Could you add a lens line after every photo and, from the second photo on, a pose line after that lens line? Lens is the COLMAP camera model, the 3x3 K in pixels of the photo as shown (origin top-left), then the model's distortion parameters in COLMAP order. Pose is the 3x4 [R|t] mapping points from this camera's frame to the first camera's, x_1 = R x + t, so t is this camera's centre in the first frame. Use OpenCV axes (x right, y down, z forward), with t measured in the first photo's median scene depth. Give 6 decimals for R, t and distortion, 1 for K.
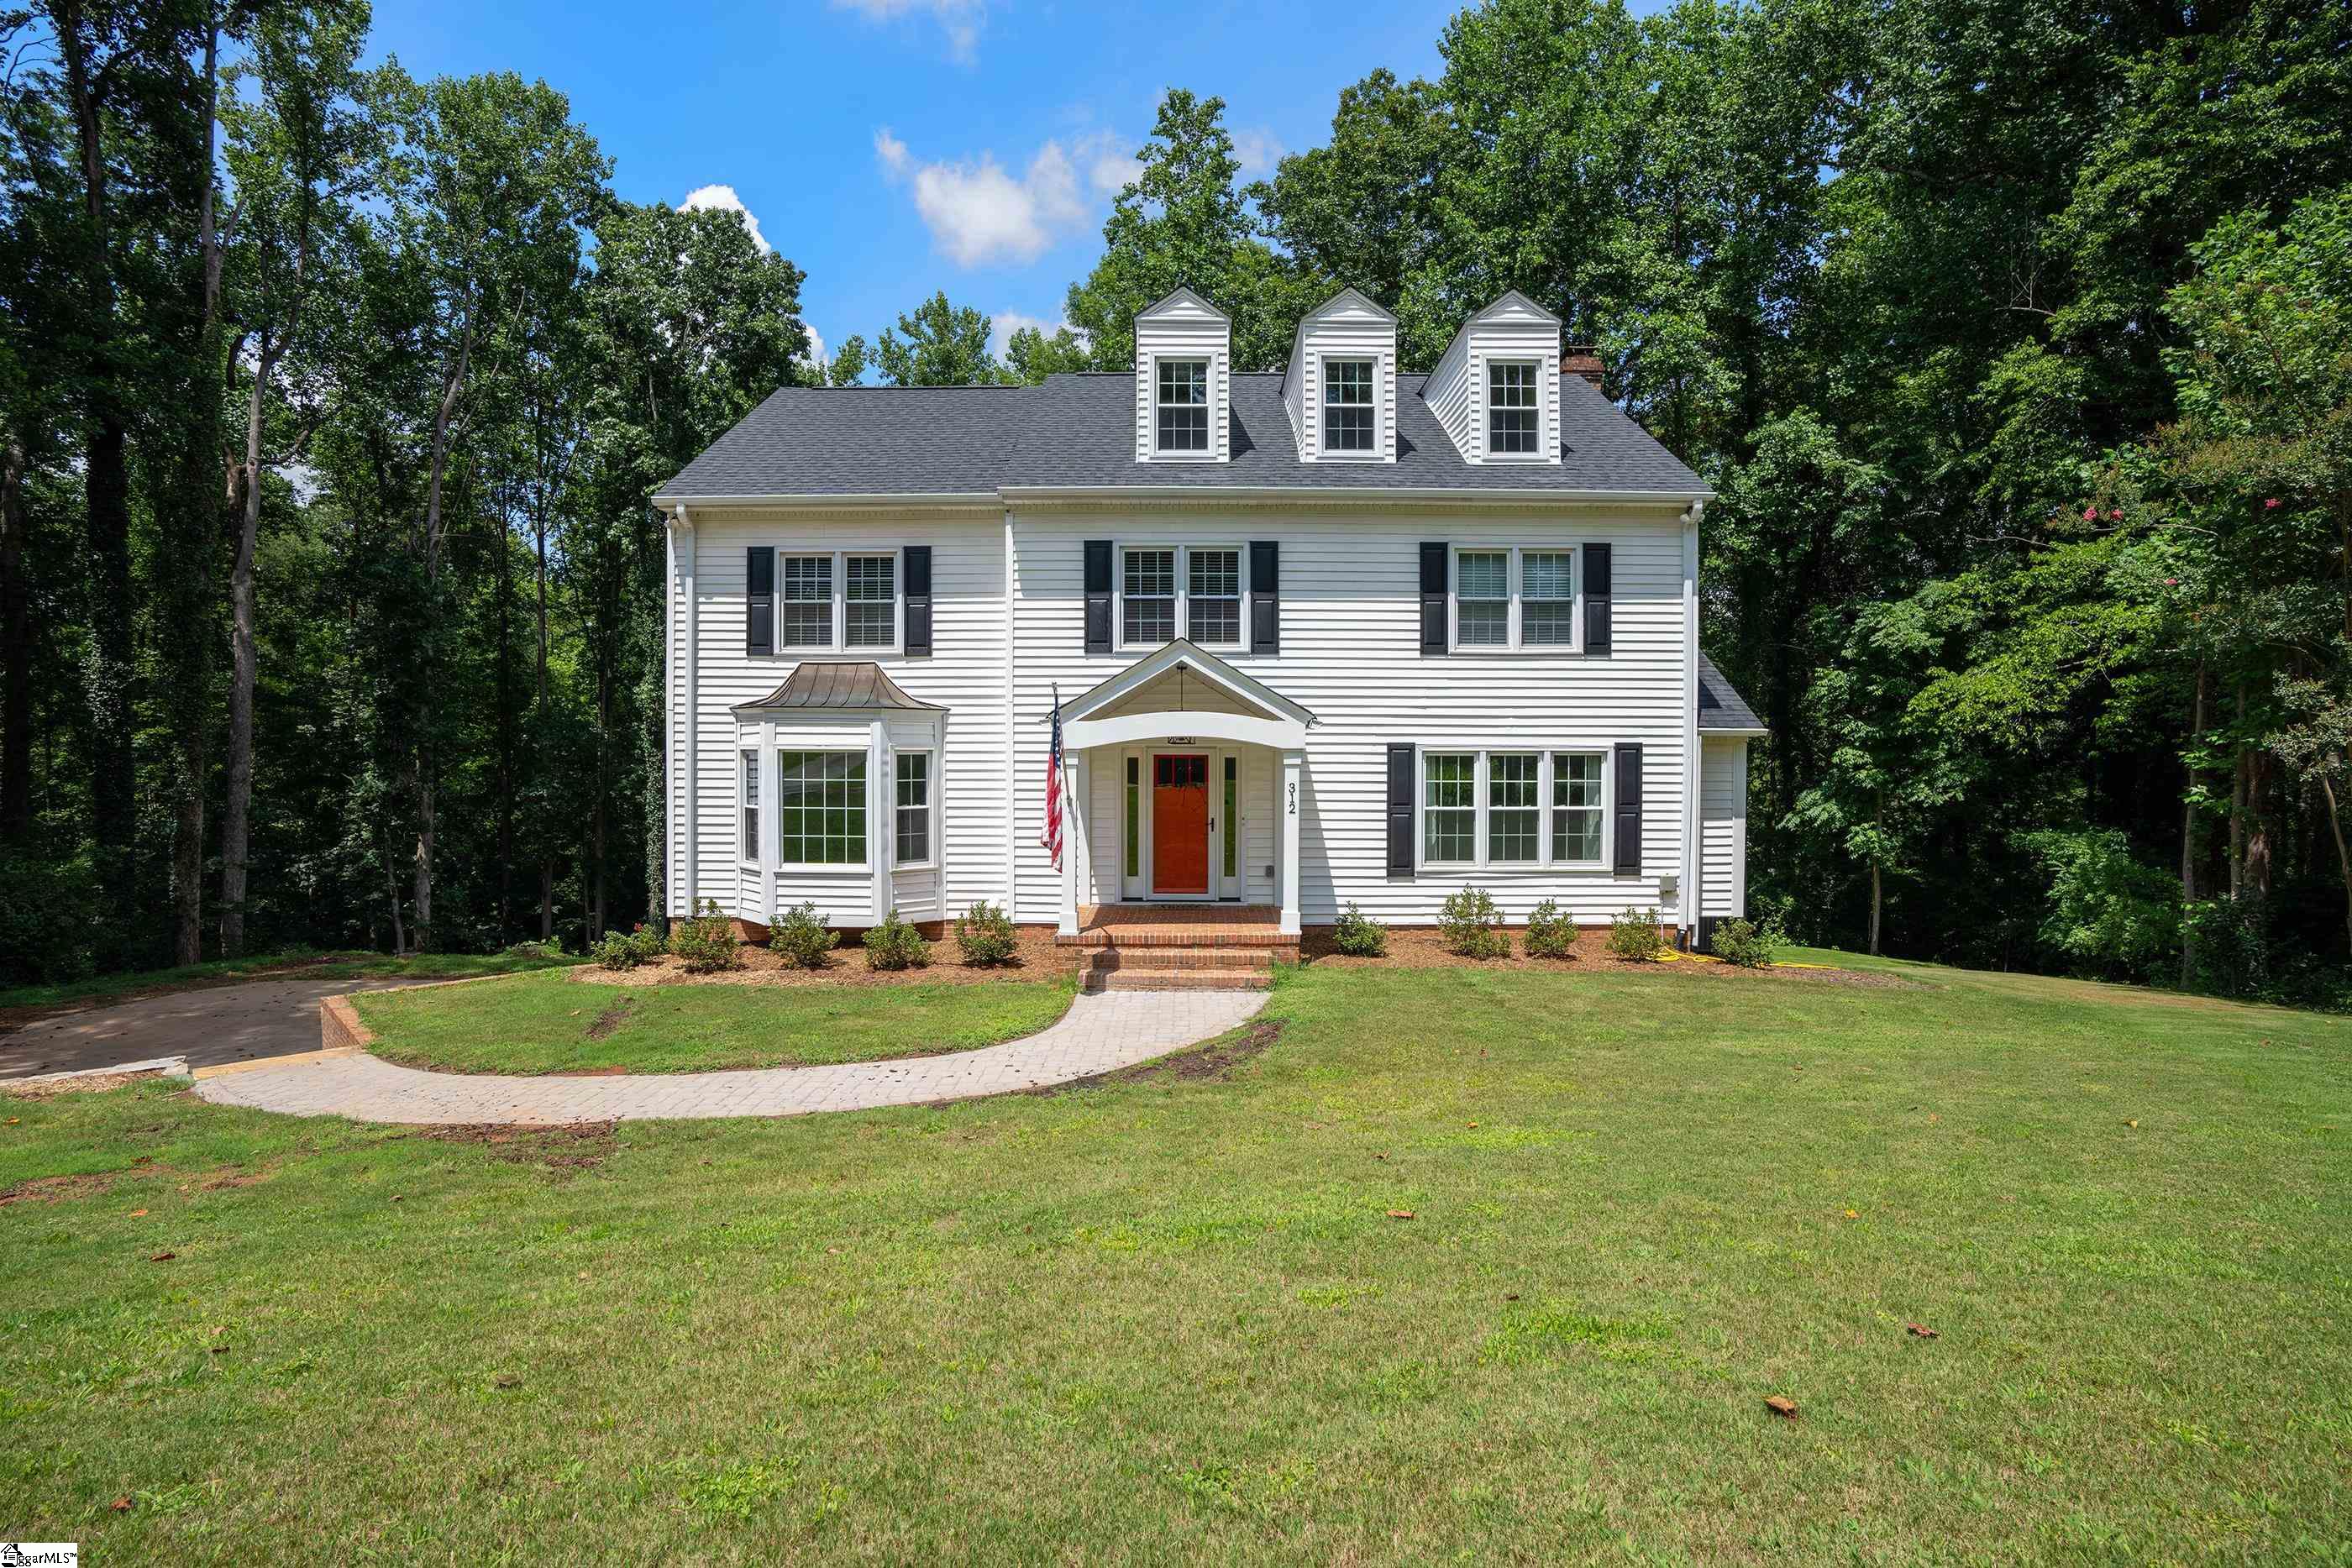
lens RADIAL K [[1074.9, 0, 1180.4], [0, 1074.9, 766.5], [0, 0, 1]] dist [-0.035175, 0.002115]
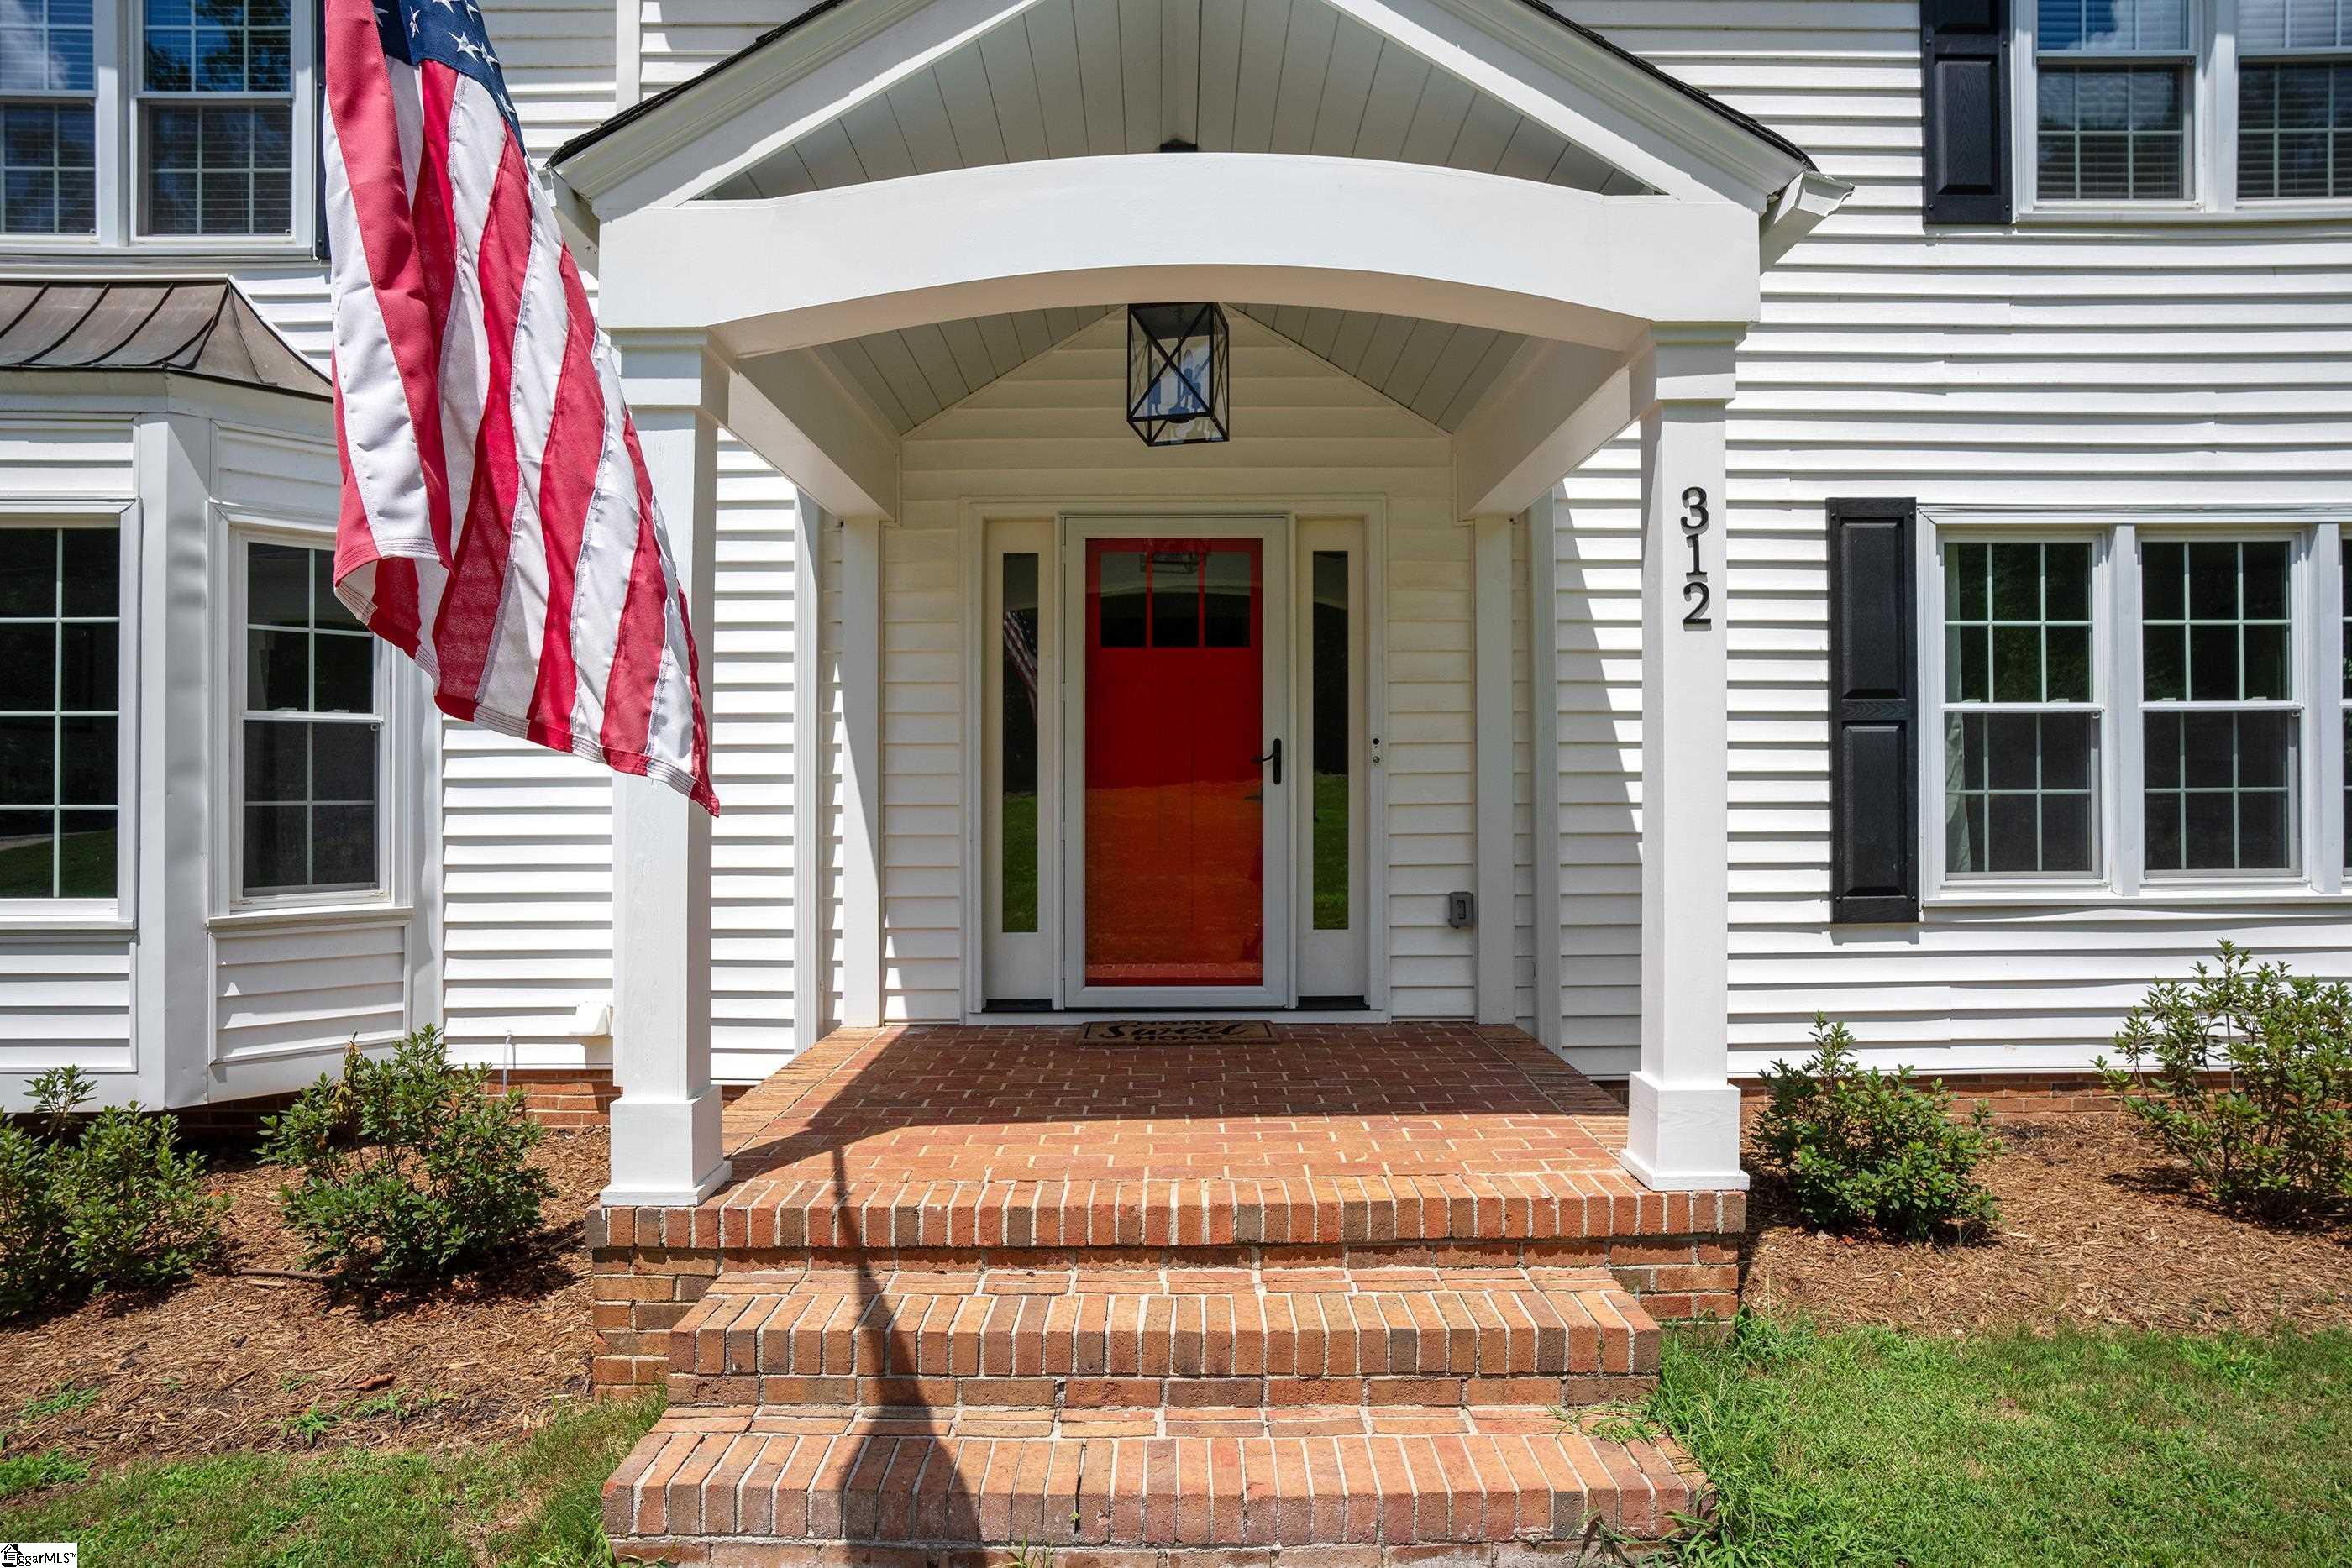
lens RADIAL K [[1259.0, 0, 1198.7], [0, 1259.0, 786.9], [0, 0, 1]] dist [-0.013507, 0.004204]
pose [[0.999635, -0.006384, 0.026240, -0.002107], [0.006985, 0.999713, -0.022897, 0.069294], [-0.026086, 0.023072, 0.999393, 0.636391]]
